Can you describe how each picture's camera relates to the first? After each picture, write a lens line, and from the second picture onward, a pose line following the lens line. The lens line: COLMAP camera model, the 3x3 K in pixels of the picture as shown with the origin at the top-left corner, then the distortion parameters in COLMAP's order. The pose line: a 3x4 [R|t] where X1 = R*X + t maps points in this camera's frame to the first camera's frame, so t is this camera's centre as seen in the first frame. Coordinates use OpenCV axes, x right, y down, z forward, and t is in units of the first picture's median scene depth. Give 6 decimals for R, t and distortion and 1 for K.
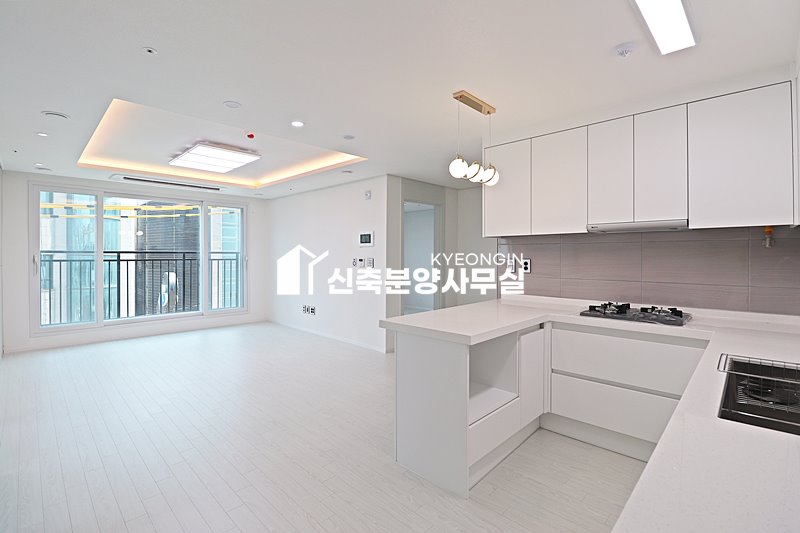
lens RADIAL K [[367.8, 0, 402.7], [0, 367.8, 258.6], [0, 0, 1]] dist [-0.004465, -0.001013]
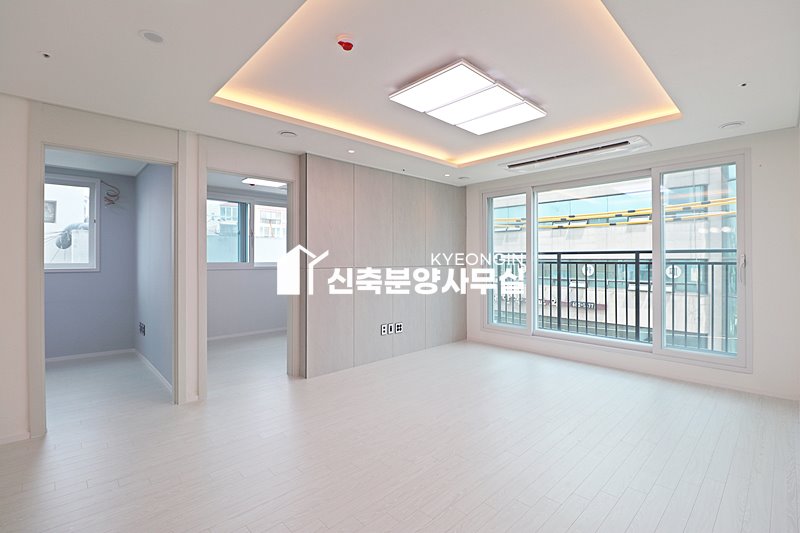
lens RADIAL K [[367.8, 0, 402.7], [0, 367.8, 258.6], [0, 0, 1]] dist [-0.004465, -0.001013]
pose [[-0.035292, -0.003013, -0.999373, 0.091458], [-0.008945, 0.999956, -0.002699, 0.001203], [0.999337, 0.008844, -0.035317, 0.633216]]
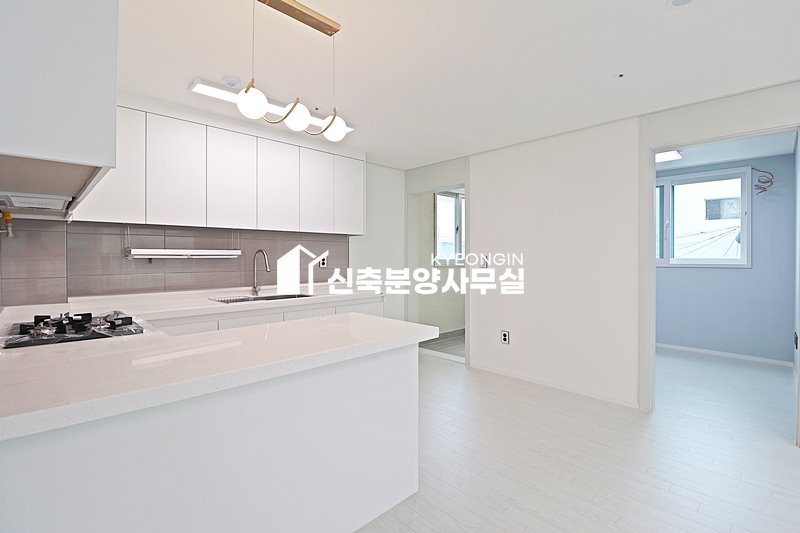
lens RADIAL K [[365.5, 0, 405.4], [0, 365.5, 255.0], [0, 0, 1]] dist [-0.003646, -0.000477]
pose [[-0.999949, -0.000950, 0.010078, -0.002416], [-0.000831, 0.999929, 0.011850, 0.000052], [-0.010089, 0.011841, -0.999879, 0.680430]]
